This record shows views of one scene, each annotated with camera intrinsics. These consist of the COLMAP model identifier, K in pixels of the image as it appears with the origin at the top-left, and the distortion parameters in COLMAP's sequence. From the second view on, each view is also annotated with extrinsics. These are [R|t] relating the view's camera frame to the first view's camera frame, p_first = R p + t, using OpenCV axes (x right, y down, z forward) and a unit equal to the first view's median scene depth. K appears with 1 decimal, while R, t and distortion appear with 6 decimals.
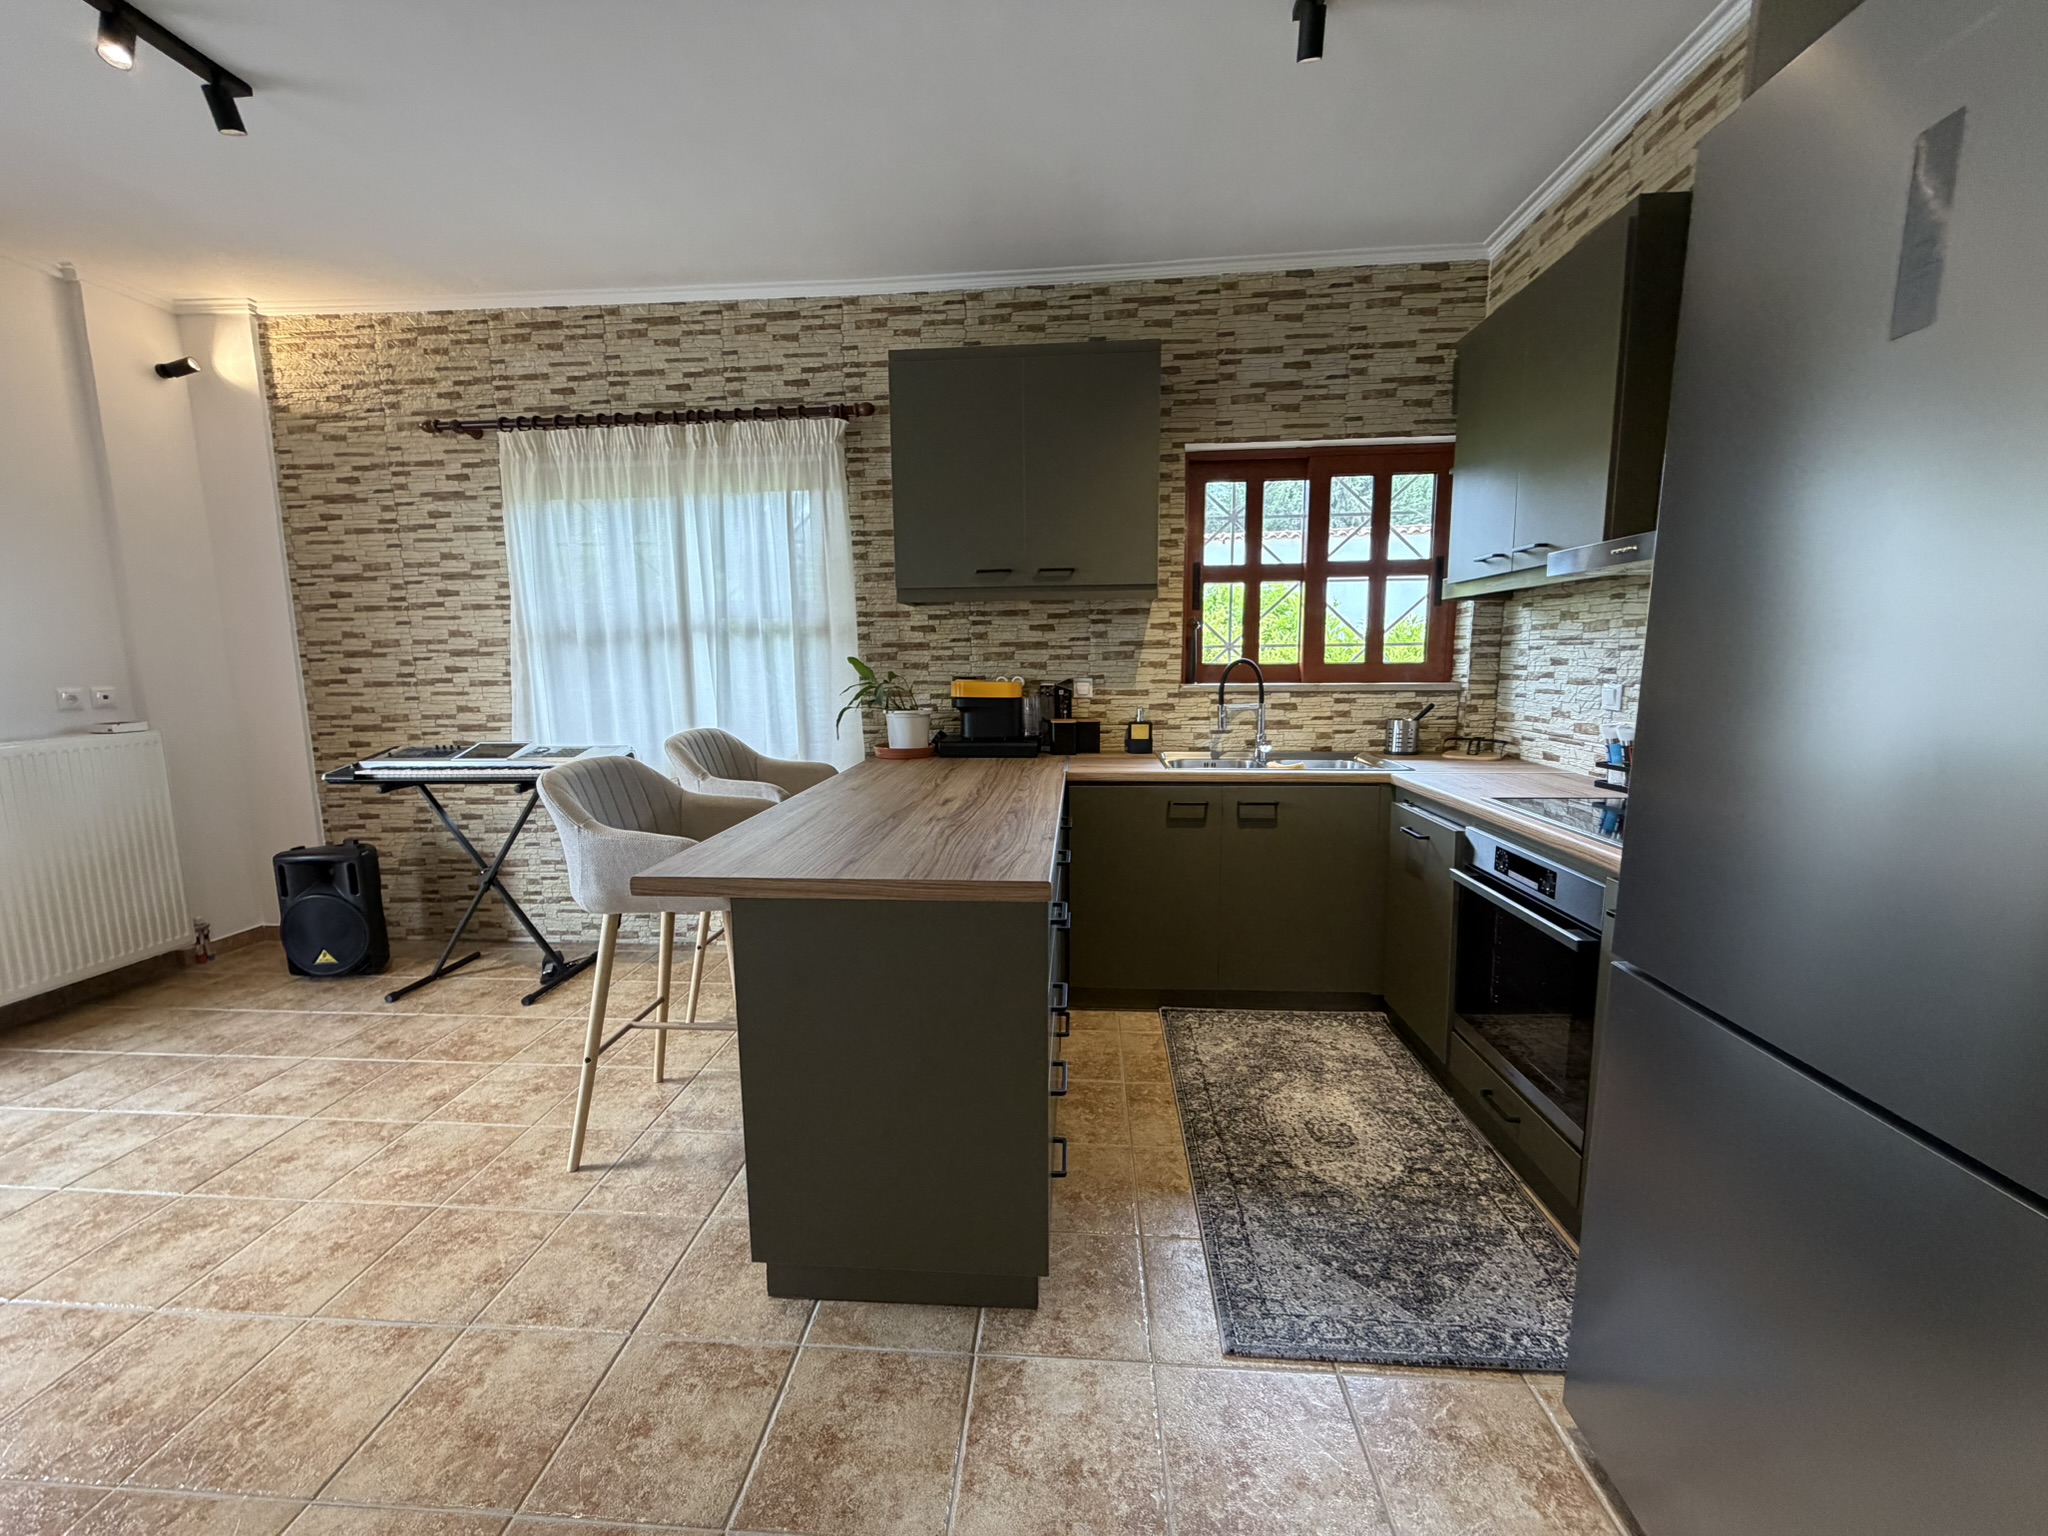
lens RADIAL K [[816.8, 0, 1017.0], [0, 816.8, 769.8], [0, 0, 1]] dist [0.002819, -0.000279]
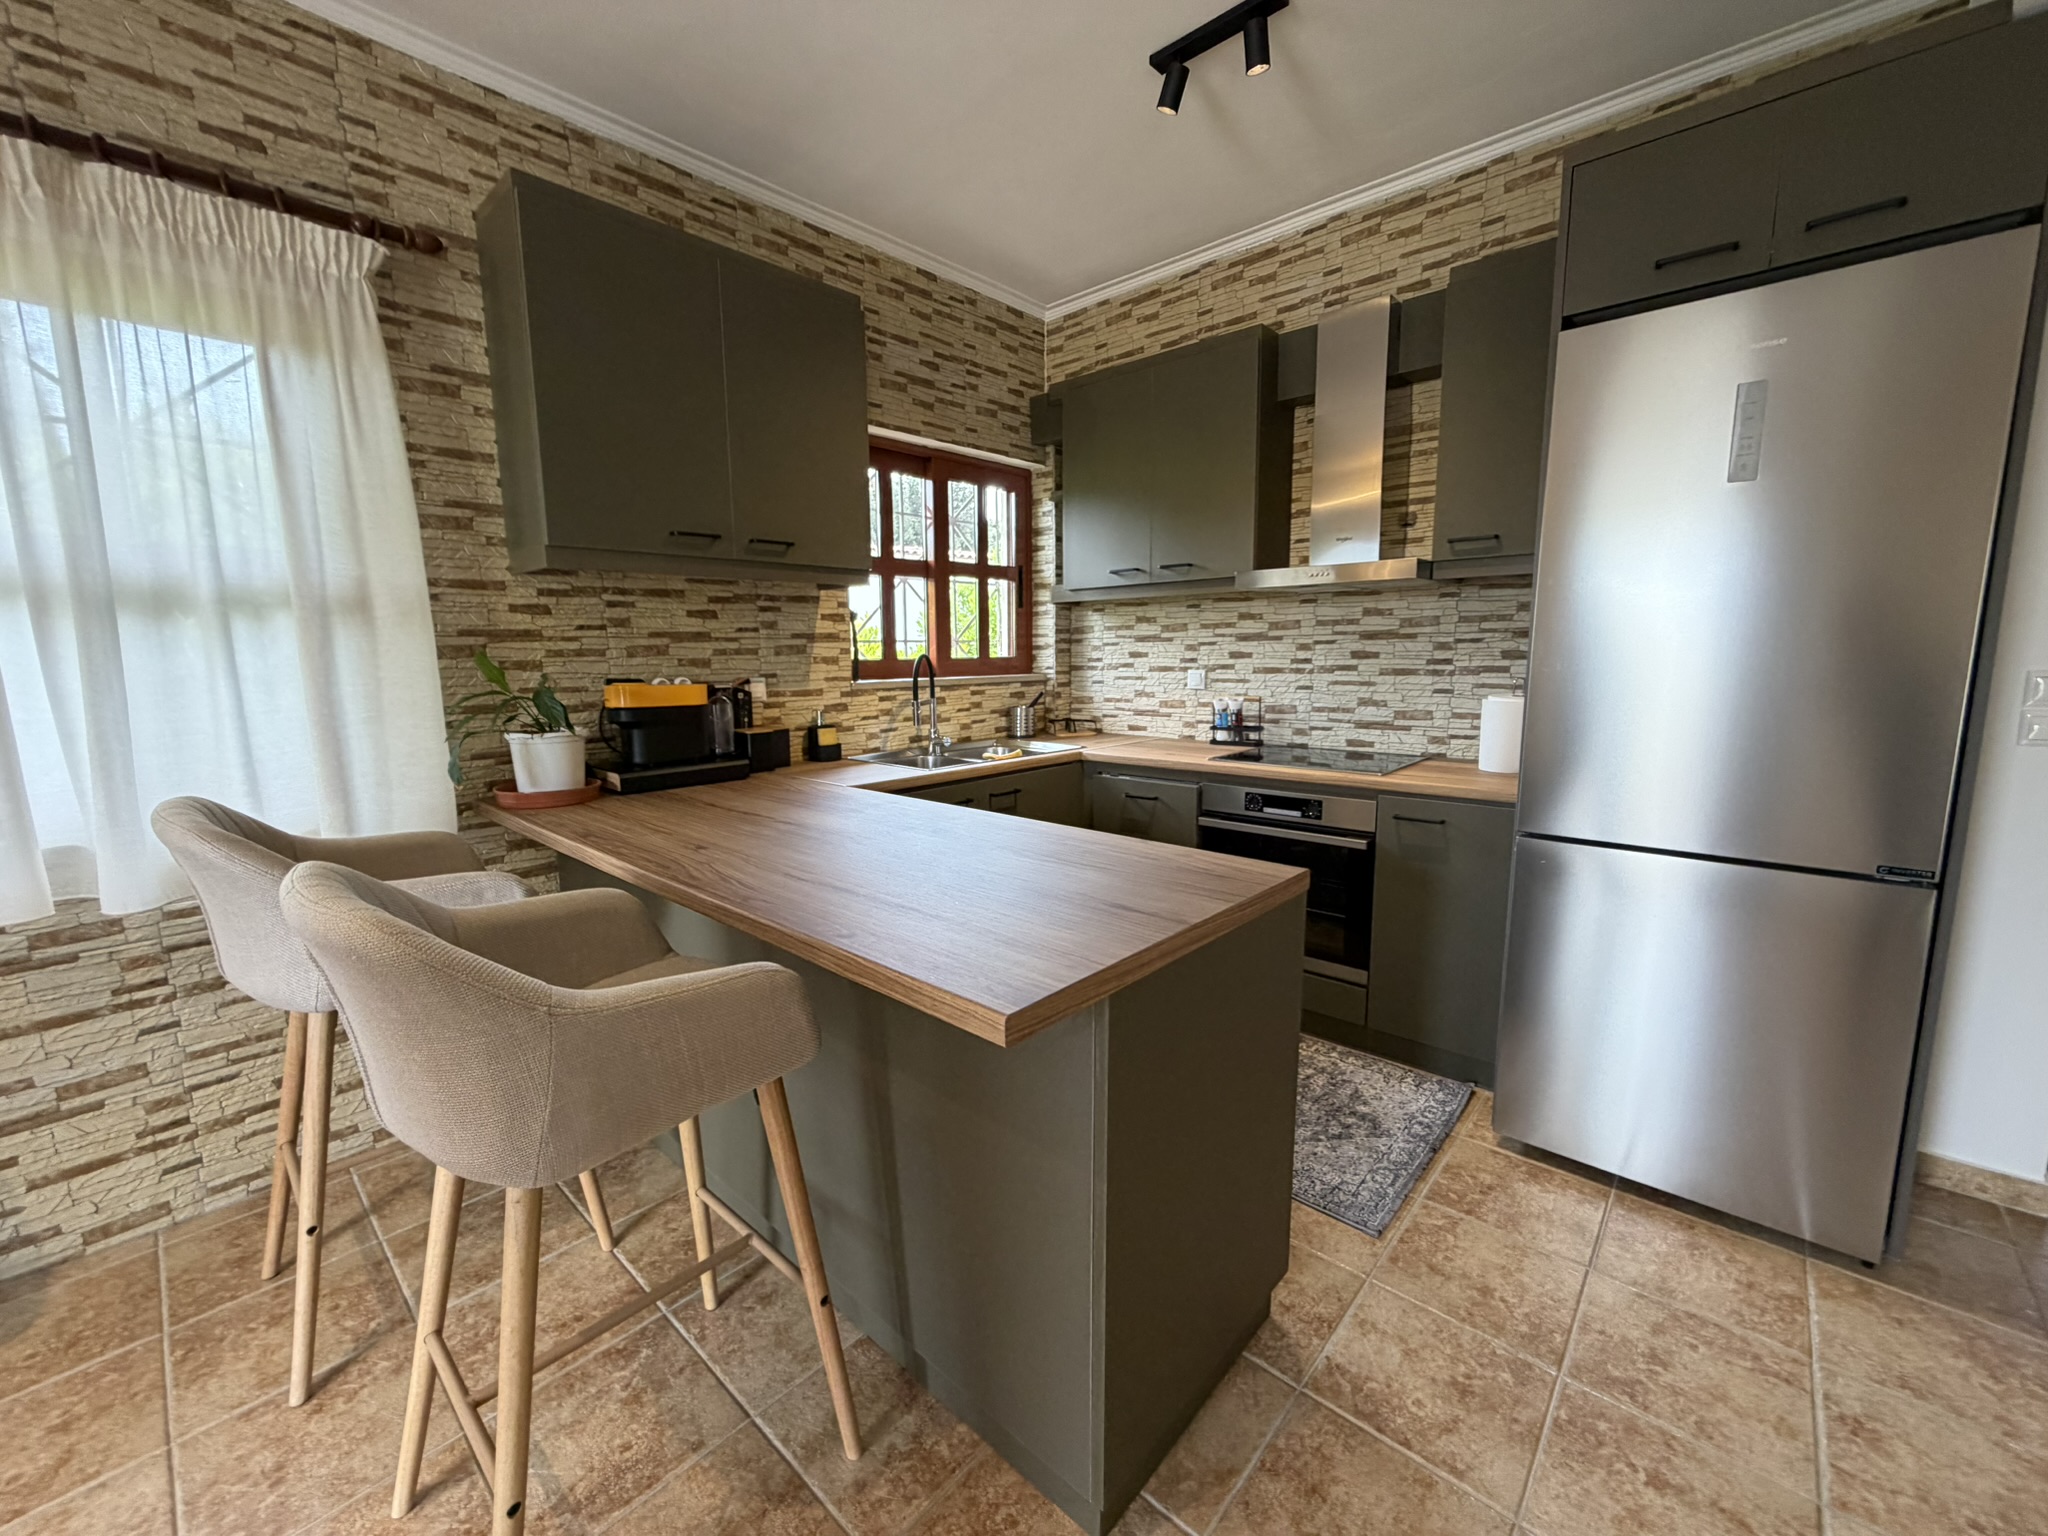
lens RADIAL K [[816.8, 0, 1023.0], [0, 816.8, 770.2], [0, 0, 1]] dist [0.002819, -0.000279]
pose [[0.616906, -0.111829, 0.779051, -0.416534], [0.114459, 0.992078, 0.051771, -0.032377], [-0.778669, 0.057232, 0.624819, 0.289681]]
